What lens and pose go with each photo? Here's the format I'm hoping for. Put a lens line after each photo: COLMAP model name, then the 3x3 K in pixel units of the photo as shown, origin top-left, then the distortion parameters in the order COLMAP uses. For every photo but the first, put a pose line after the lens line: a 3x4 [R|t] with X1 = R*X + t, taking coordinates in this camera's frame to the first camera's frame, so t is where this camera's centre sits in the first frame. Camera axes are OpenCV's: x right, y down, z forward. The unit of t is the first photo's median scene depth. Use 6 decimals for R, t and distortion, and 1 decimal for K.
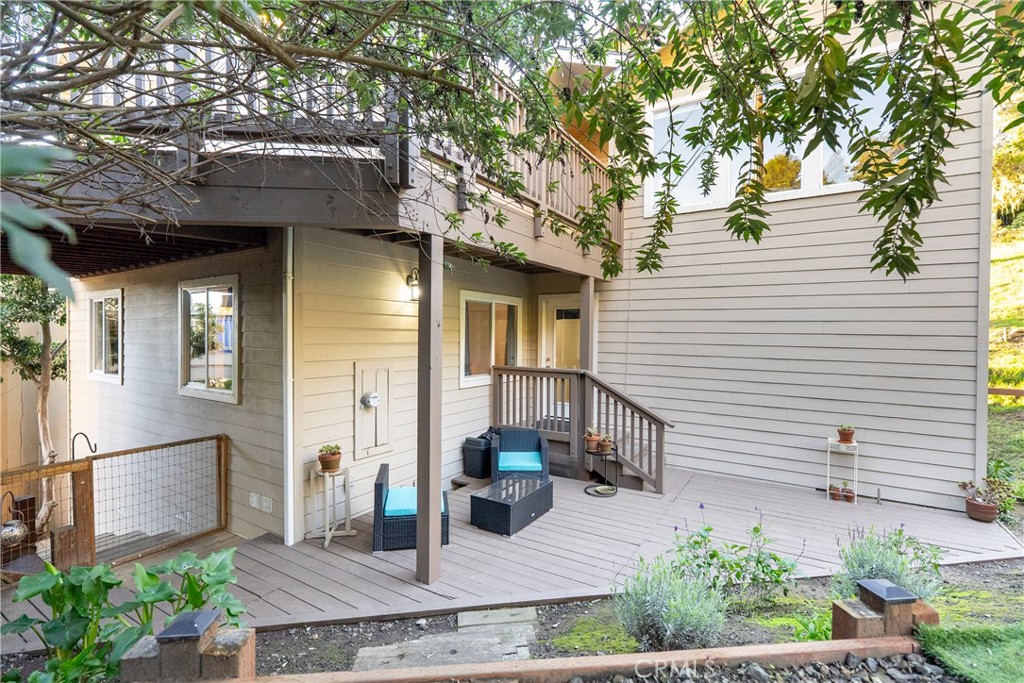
lens RADIAL K [[473.0, 0, 512.4], [0, 473.0, 341.0], [0, 0, 1]] dist [-0.004978, 0.001791]
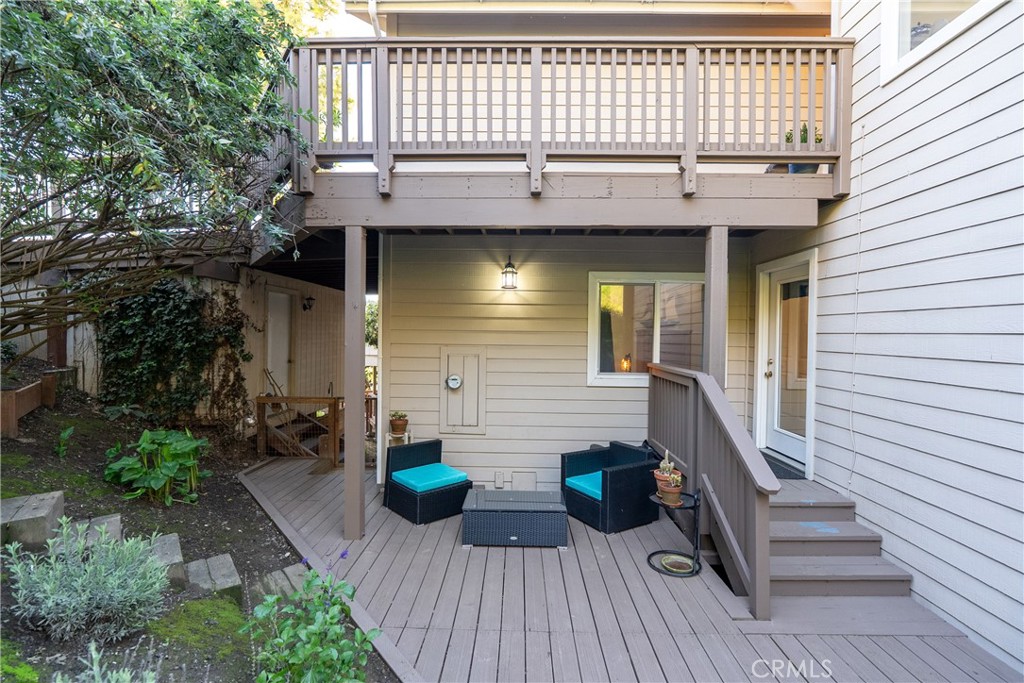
lens RADIAL K [[473.0, 0, 511.8], [0, 473.0, 337.2], [0, 0, 1]] dist [-0.004978, 0.001791]
pose [[0.506532, 0.002246, -0.862218, 0.547458], [-0.016184, 0.999845, -0.006904, 0.019788], [0.862069, 0.017451, 0.506490, 0.425516]]
